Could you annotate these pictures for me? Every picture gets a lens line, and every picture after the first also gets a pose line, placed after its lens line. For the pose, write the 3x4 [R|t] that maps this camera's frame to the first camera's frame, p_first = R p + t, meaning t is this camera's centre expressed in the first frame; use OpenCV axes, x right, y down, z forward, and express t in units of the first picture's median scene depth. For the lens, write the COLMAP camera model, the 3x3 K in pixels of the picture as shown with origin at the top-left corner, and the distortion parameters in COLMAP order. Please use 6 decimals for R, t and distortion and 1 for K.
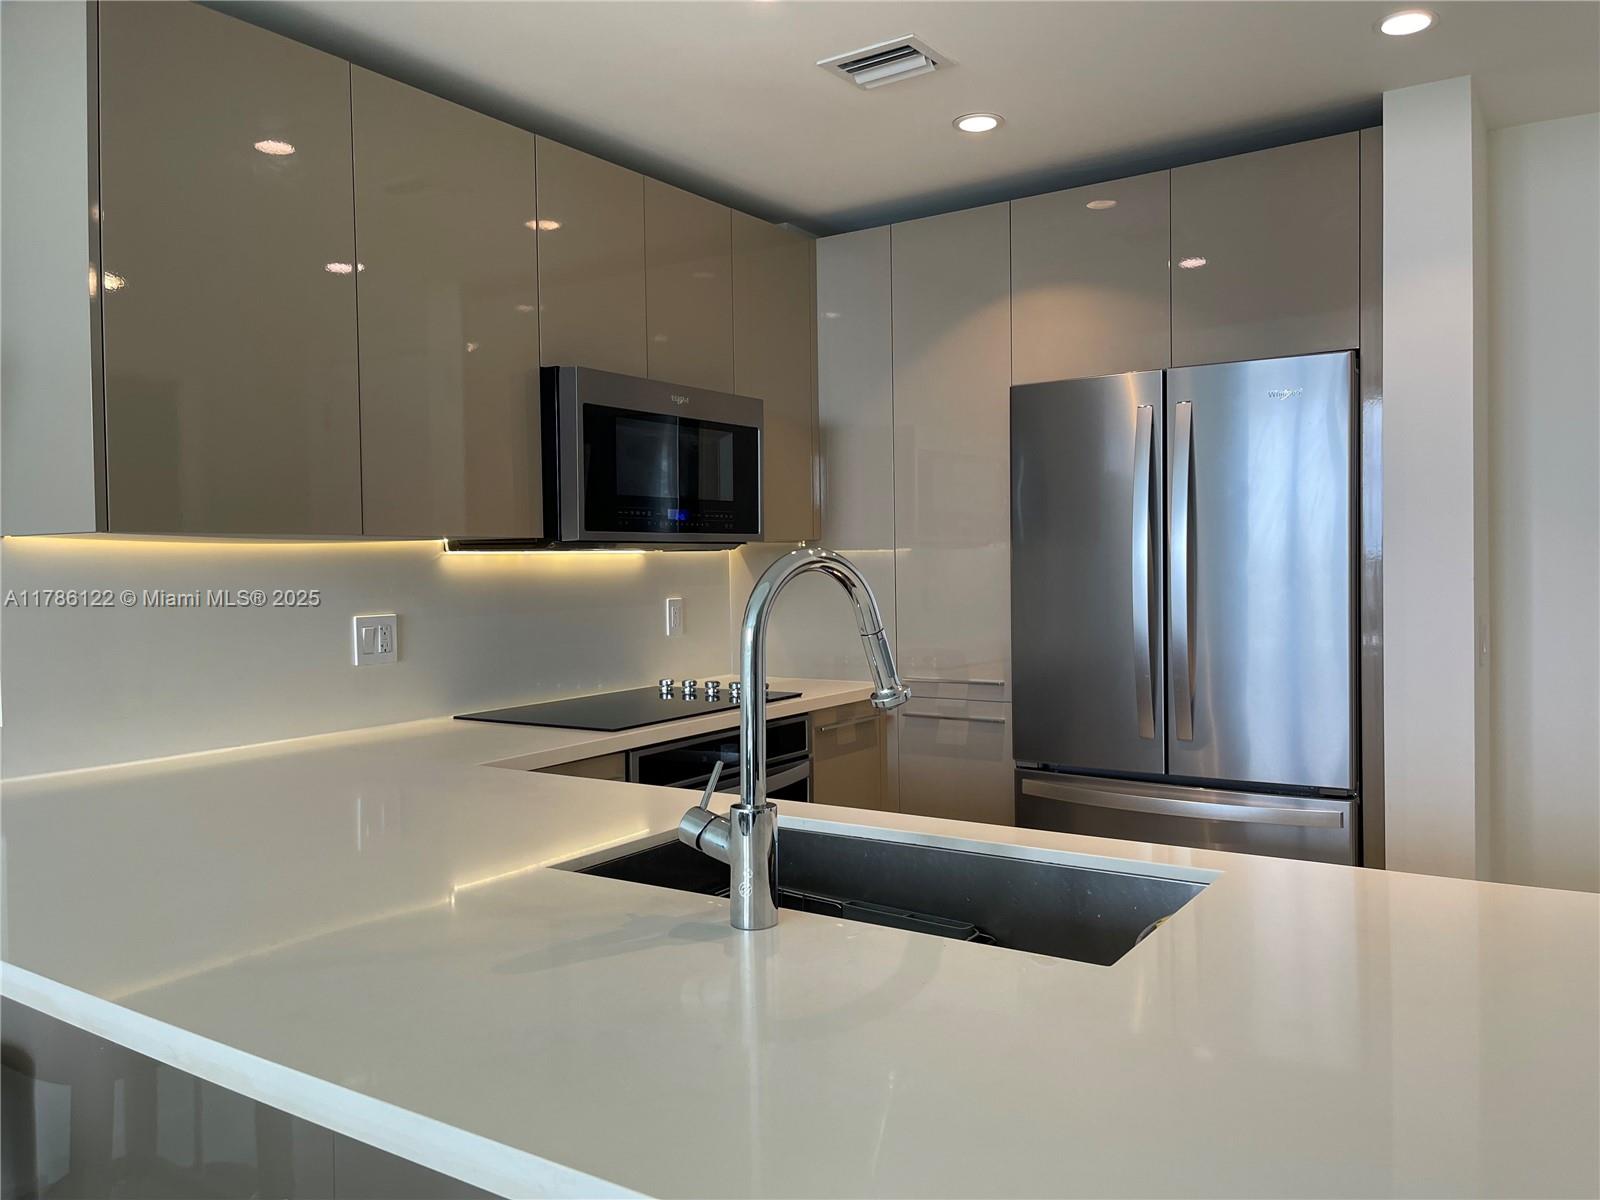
lens RADIAL K [[1224.0, 0, 800.0], [0, 1224.0, 600.0], [0, 0, 1]] dist [0.088532, -0.159065]
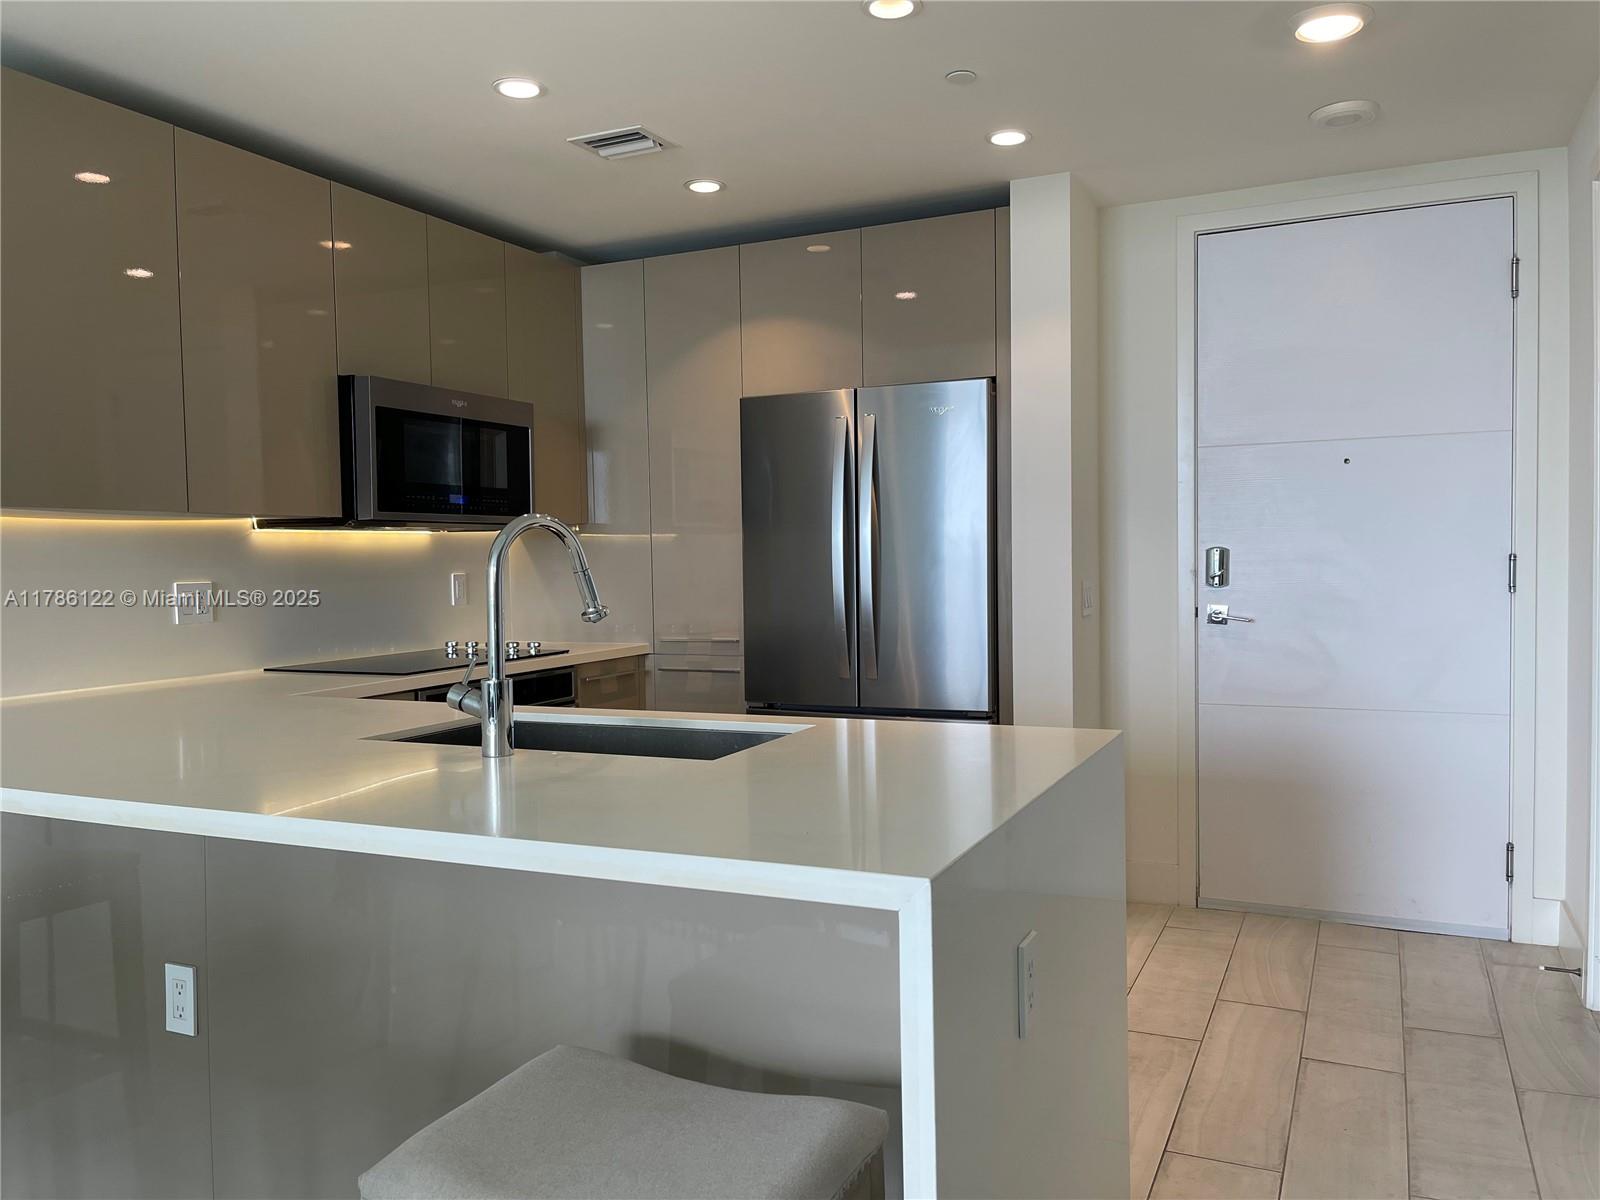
lens RADIAL K [[1224.0, 0, 800.0], [0, 1224.0, 600.0], [0, 0, 1]] dist [0.088532, -0.159065]
pose [[0.987624, -0.007606, 0.156656, 0.038571], [0.007188, 0.999969, 0.003232, 0.026127], [-0.156676, -0.002065, 0.987648, -0.231433]]
